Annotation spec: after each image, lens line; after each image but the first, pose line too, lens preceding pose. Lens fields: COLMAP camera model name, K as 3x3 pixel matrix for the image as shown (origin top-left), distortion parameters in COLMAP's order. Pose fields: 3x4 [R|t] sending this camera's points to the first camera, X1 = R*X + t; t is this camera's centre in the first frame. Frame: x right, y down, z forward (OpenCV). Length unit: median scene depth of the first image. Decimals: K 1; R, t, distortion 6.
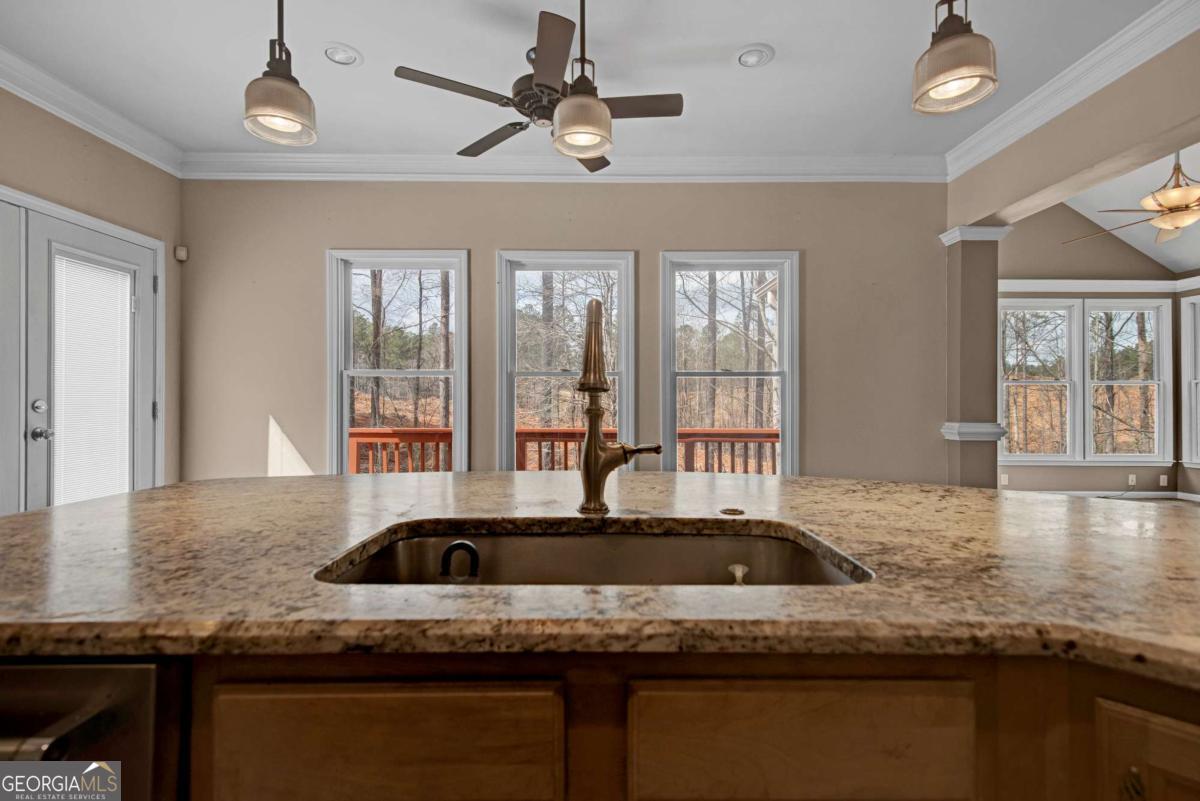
lens RADIAL K [[551.1, 0, 609.8], [0, 551.1, 395.7], [0, 0, 1]] dist [0.024868, -0.011728]
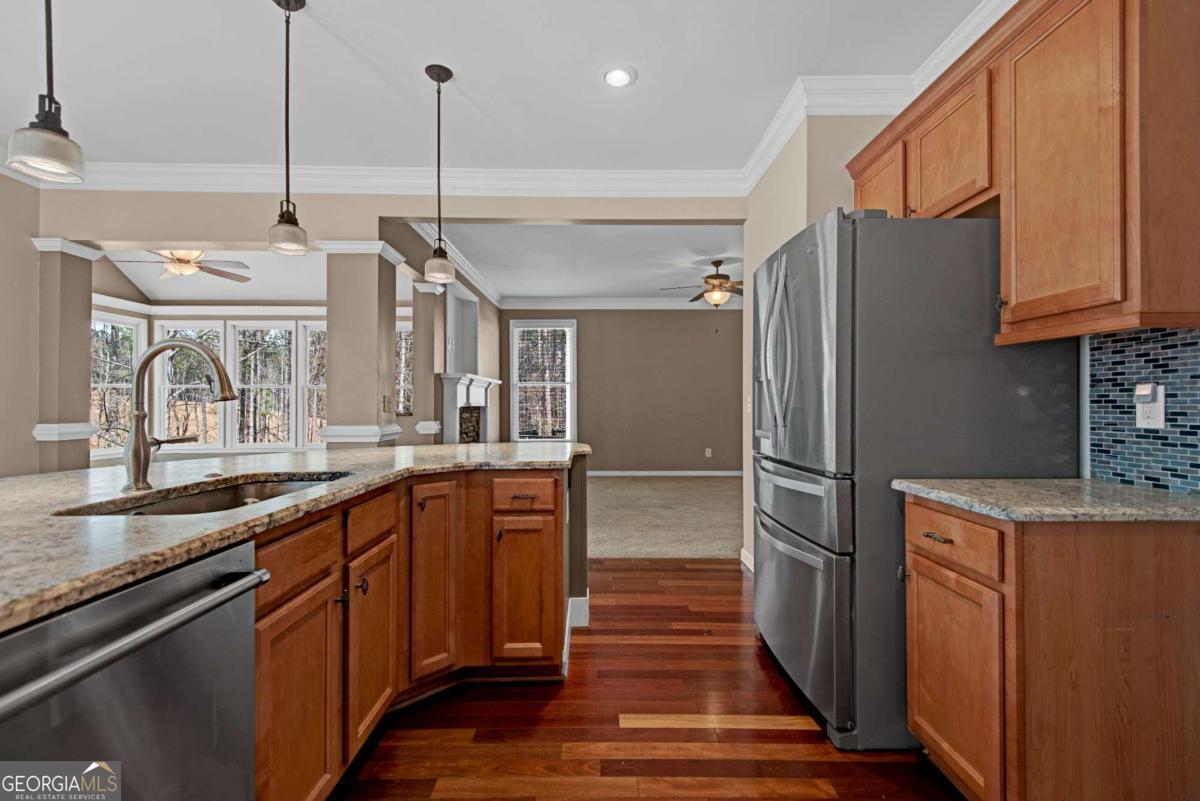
lens RADIAL K [[551.1, 0, 589.8], [0, 551.1, 400.7], [0, 0, 1]] dist [0.024868, -0.011728]
pose [[0.022215, 0.001932, 0.999751, -0.401888], [-0.011998, 0.999927, -0.001665, -0.004879], [-0.999681, -0.011958, 0.022237, -0.036997]]
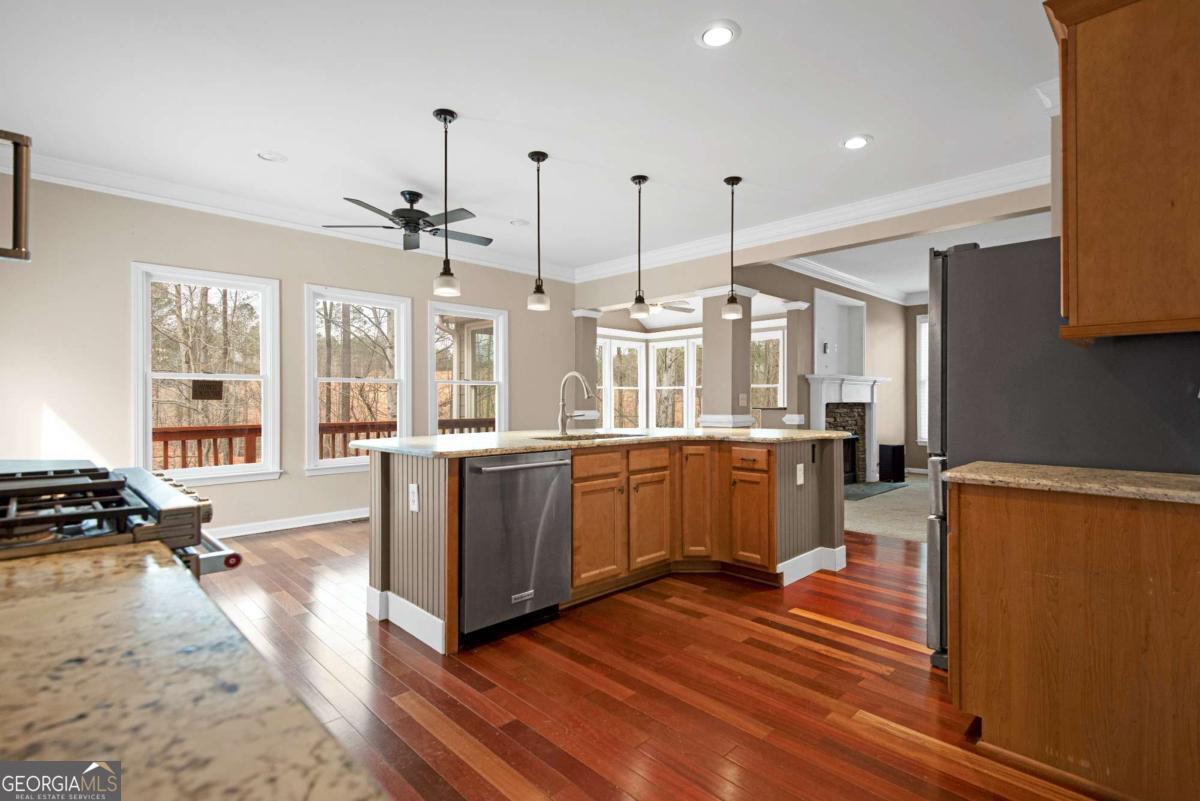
lens RADIAL K [[556.3, 0, 609.7], [0, 556.3, 400.3], [0, 0, 1]] dist [0.013102, -0.008943]
pose [[0.726000, -0.002378, 0.687691, -0.612638], [-0.007209, 0.999913, 0.011067, -0.009486], [-0.687657, -0.012992, 0.725919, -0.454220]]
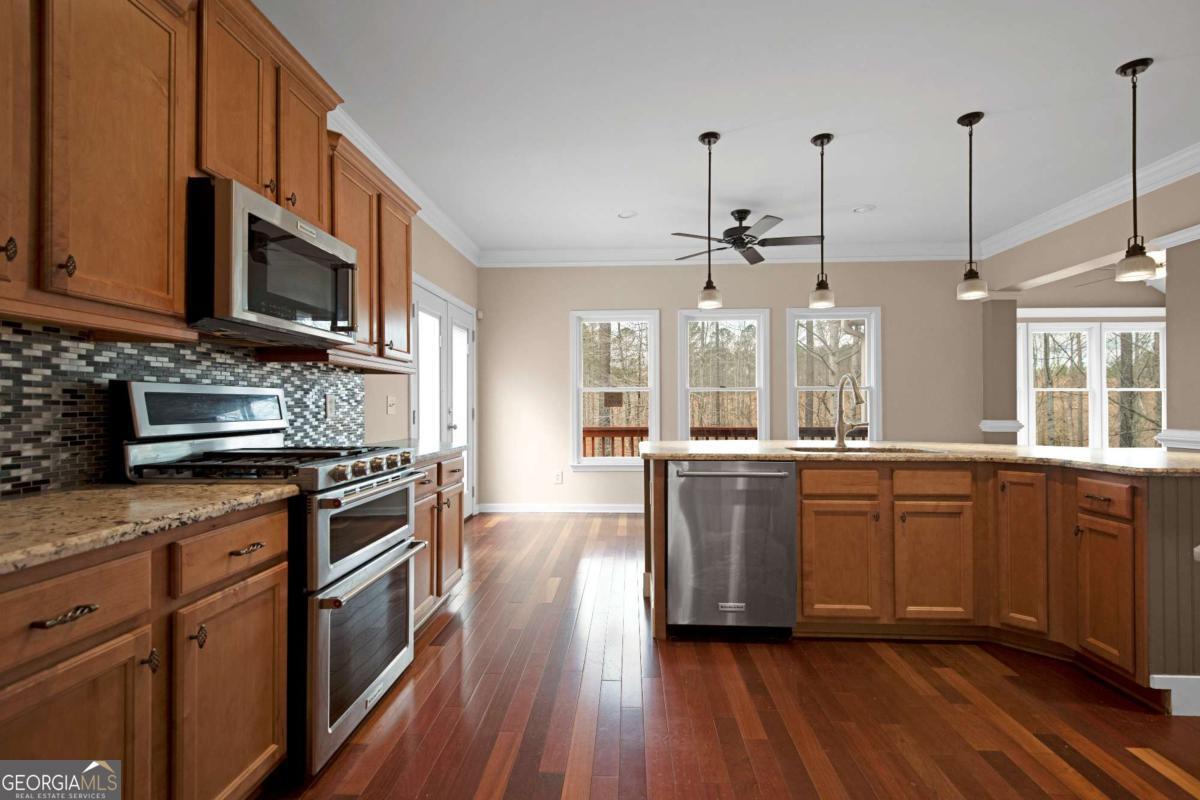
lens RADIAL K [[556.3, 0, 609.7], [0, 556.3, 404.4], [0, 0, 1]] dist [0.013102, -0.008943]
pose [[0.998051, -0.003687, -0.062301, -0.308032], [0.004171, 0.999962, 0.007635, -0.011017], [0.062271, -0.007880, 0.998028, -0.572285]]
